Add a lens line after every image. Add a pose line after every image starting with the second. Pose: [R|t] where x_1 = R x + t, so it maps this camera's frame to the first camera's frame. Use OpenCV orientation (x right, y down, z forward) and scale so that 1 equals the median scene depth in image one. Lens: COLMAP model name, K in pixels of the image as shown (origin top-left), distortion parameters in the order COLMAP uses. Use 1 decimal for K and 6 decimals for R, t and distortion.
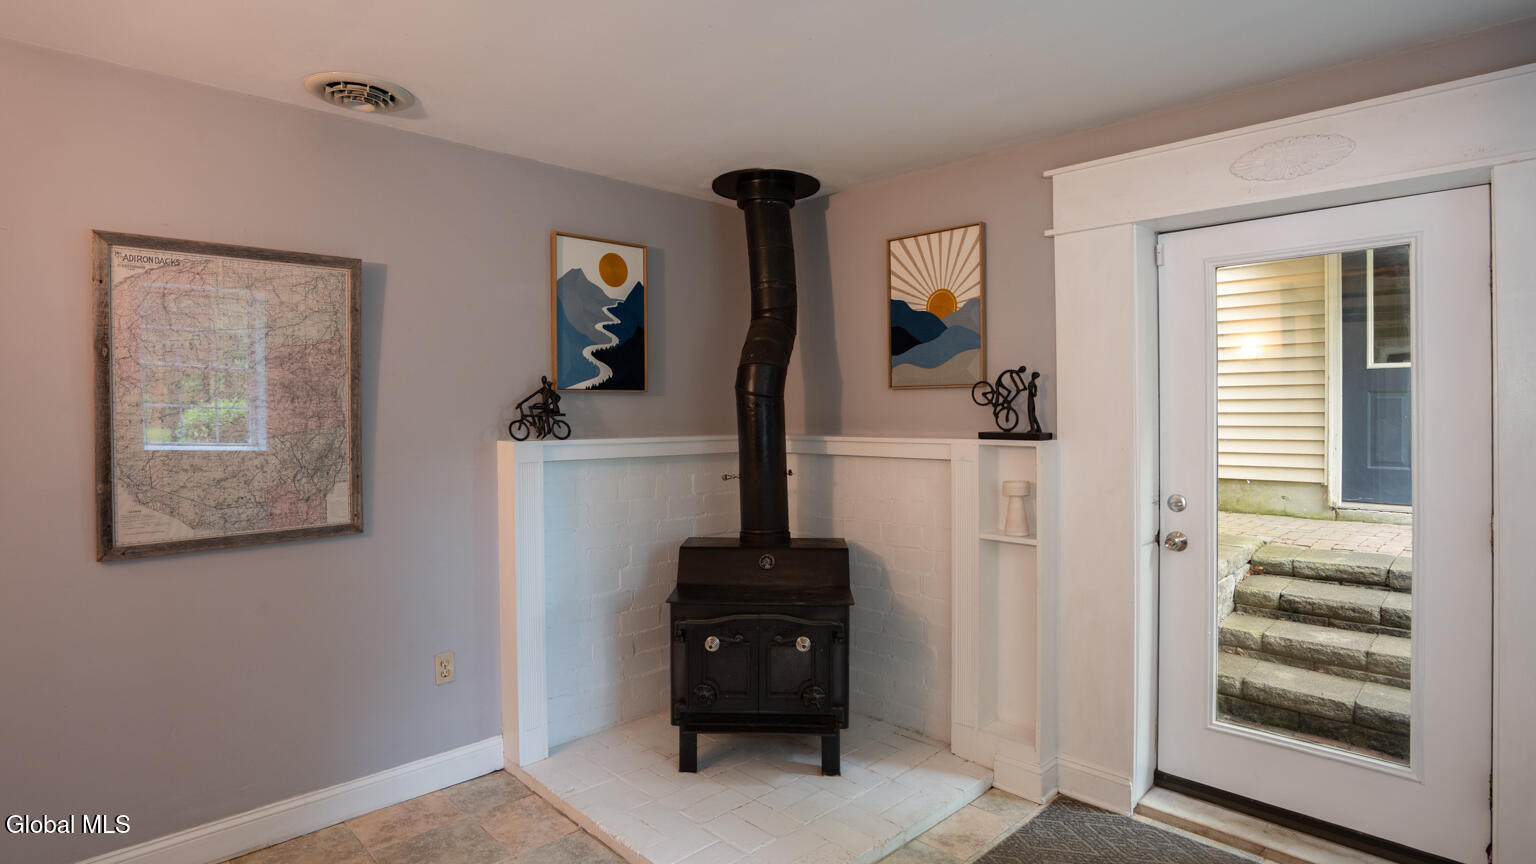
lens RADIAL K [[773.1, 0, 769.7], [0, 773.1, 422.3], [0, 0, 1]] dist [-0.059076, 0.034651]
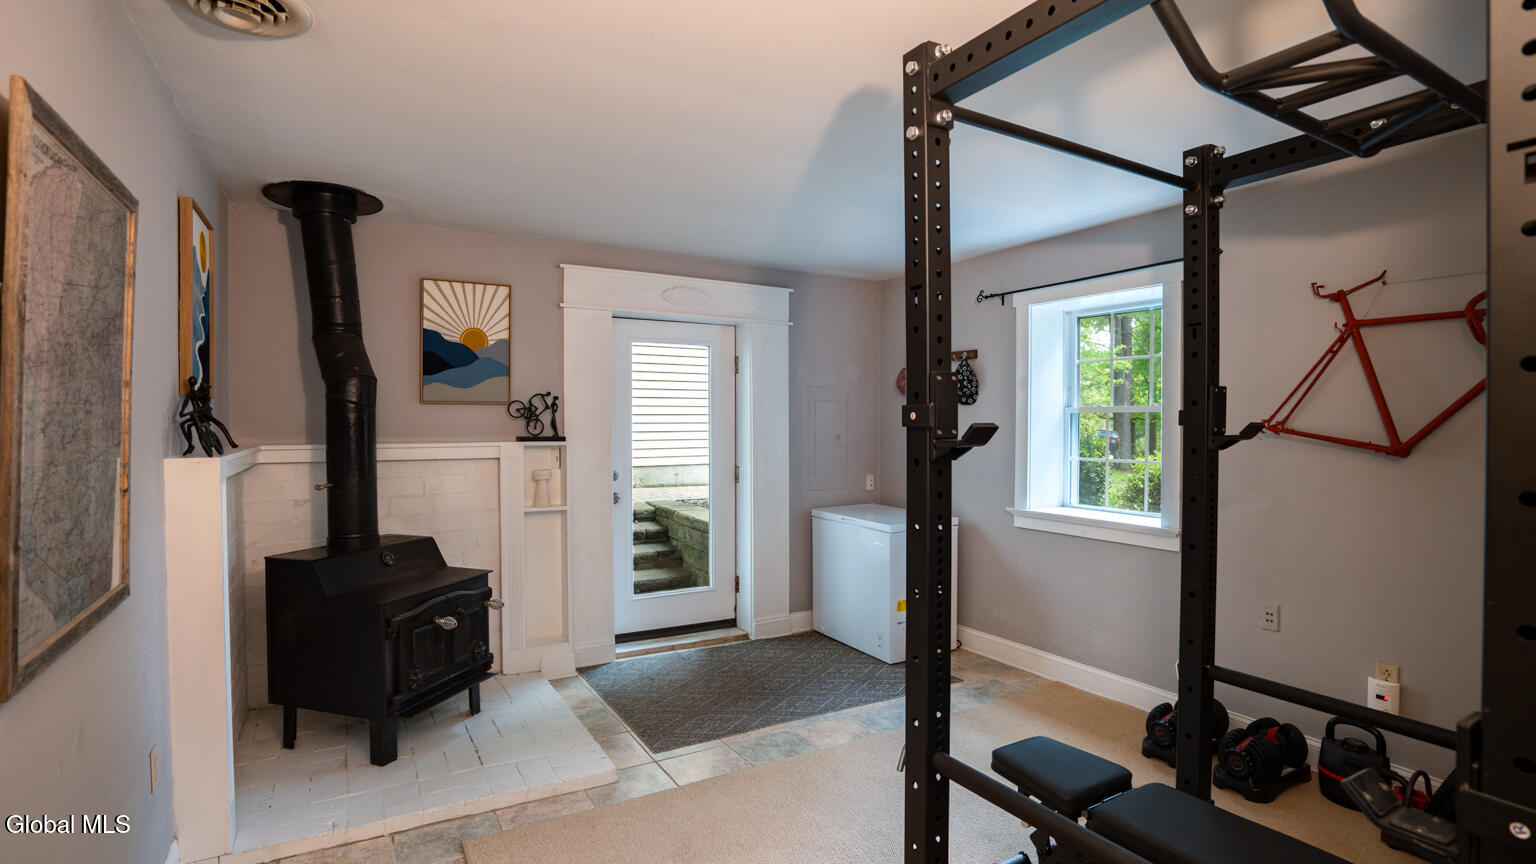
lens RADIAL K [[746.3, 0, 768.0], [0, 746.3, 432.0], [0, 0, 1]] dist [-0.050558, 0.030503]
pose [[0.241286, -0.010614, 0.970396, -0.902510], [0.011263, 0.999903, 0.008136, -0.002342], [-0.970389, 0.008967, 0.241382, 0.229649]]
